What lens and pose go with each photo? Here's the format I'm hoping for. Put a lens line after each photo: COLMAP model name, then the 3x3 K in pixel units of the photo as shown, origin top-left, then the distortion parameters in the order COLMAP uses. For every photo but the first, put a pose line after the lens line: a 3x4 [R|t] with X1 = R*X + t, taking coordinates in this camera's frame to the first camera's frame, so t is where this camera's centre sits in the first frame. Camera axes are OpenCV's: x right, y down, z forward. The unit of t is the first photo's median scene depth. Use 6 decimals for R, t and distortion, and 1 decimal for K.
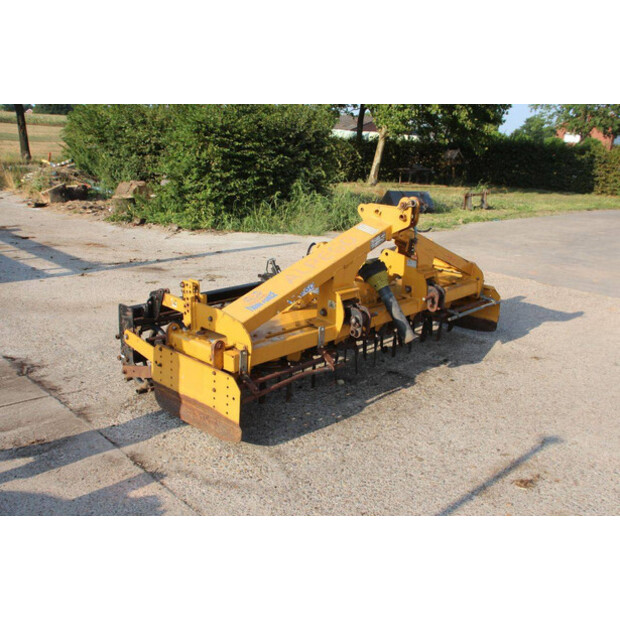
lens RADIAL K [[630.0, 0, 311.8], [0, 630.0, 308.8], [0, 0, 1]] dist [-0.057933, 0.000000]
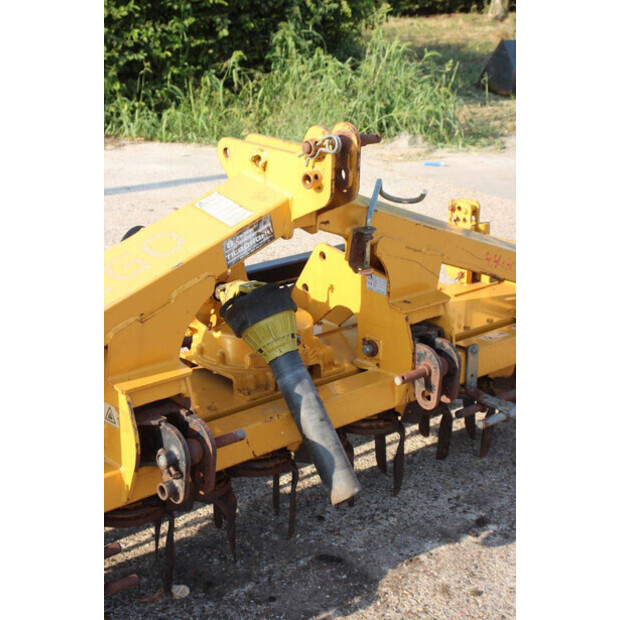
lens RADIAL K [[1225.8, 0, 309.0], [0, 1225.8, 312.1], [0, 0, 1]] dist [0.311005, 0.000000]
pose [[0.995741, 0.012799, -0.091302, 0.184857], [-0.008842, 0.999009, 0.043610, -0.086673], [0.091769, -0.042617, 0.994868, 0.234143]]
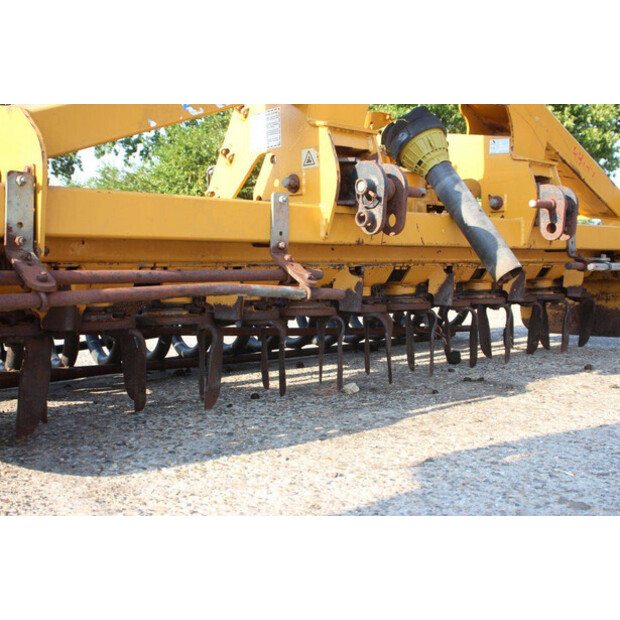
lens RADIAL K [[749.2, 0, 308.7], [0, 749.2, 309.4], [0, 0, 1]] dist [-0.033043, 0.000000]
pose [[0.995909, -0.030385, -0.085096, 0.059506], [0.010929, 0.975356, -0.220368, 0.168265], [0.089695, 0.218537, 0.971698, 0.464026]]
